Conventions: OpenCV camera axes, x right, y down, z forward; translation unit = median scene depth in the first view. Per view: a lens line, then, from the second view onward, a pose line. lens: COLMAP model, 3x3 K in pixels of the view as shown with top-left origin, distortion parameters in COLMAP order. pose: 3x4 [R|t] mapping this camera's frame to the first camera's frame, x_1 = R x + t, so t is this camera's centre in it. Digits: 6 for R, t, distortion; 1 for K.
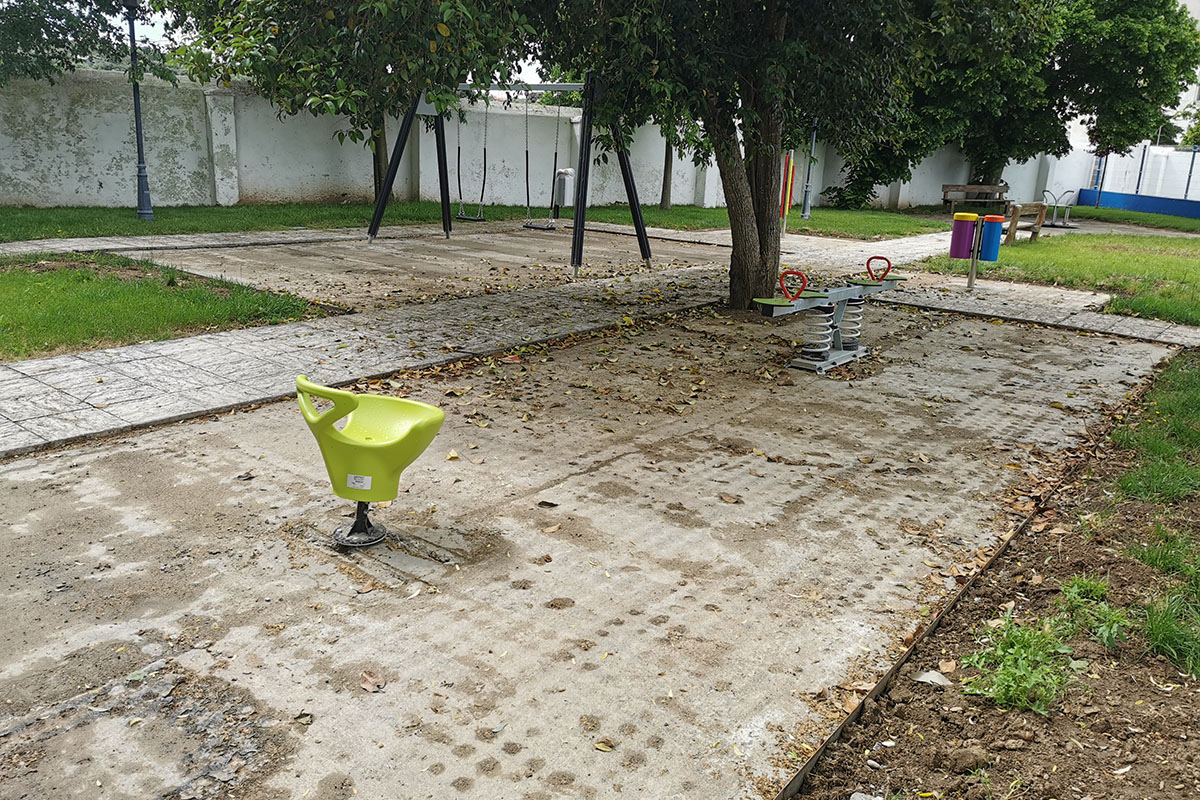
lens RADIAL K [[917.7, 0, 600.0], [0, 917.7, 400.0], [0, 0, 1]] dist [0.024842, 0.005090]
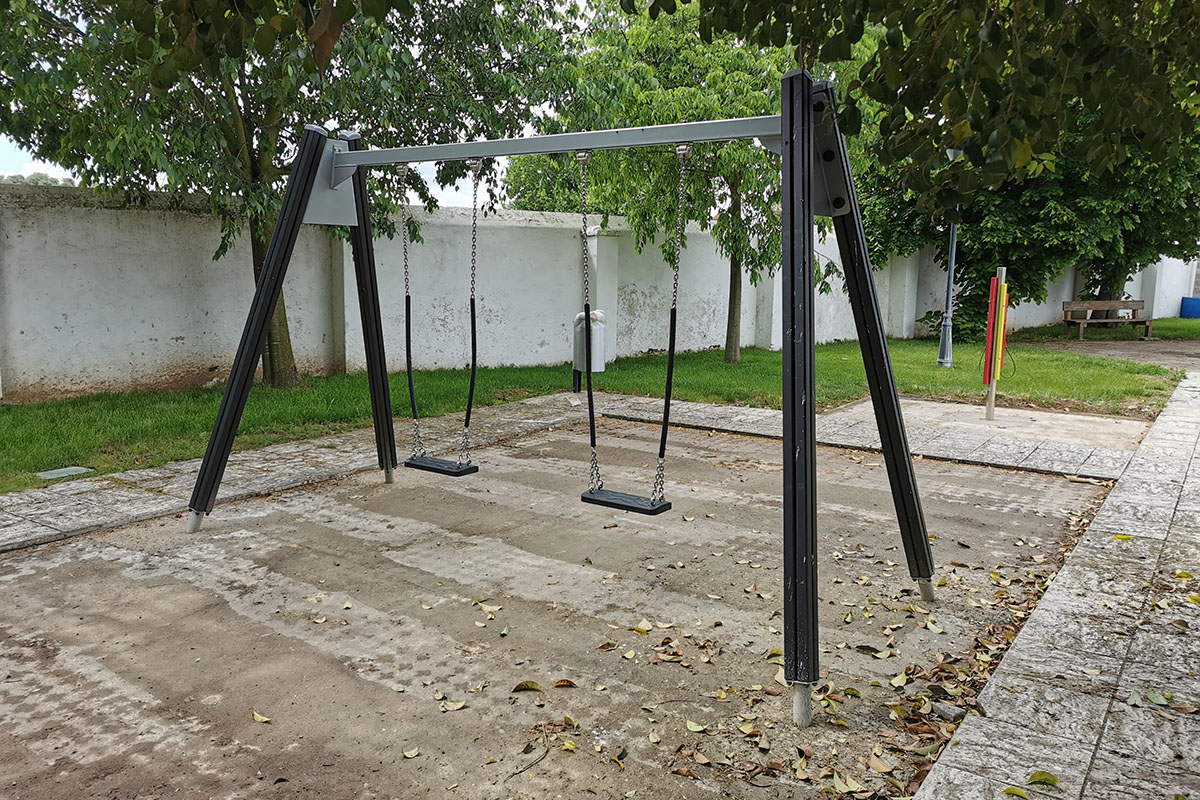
lens RADIAL K [[921.7, 0, 600.0], [0, 921.7, 400.0], [0, 0, 1]] dist [0.005371, 0.000144]
pose [[0.997907, -0.042300, 0.048911, -0.063158], [0.047791, 0.991960, -0.117179, -0.123807], [-0.043562, 0.119271, 0.991906, 0.414746]]
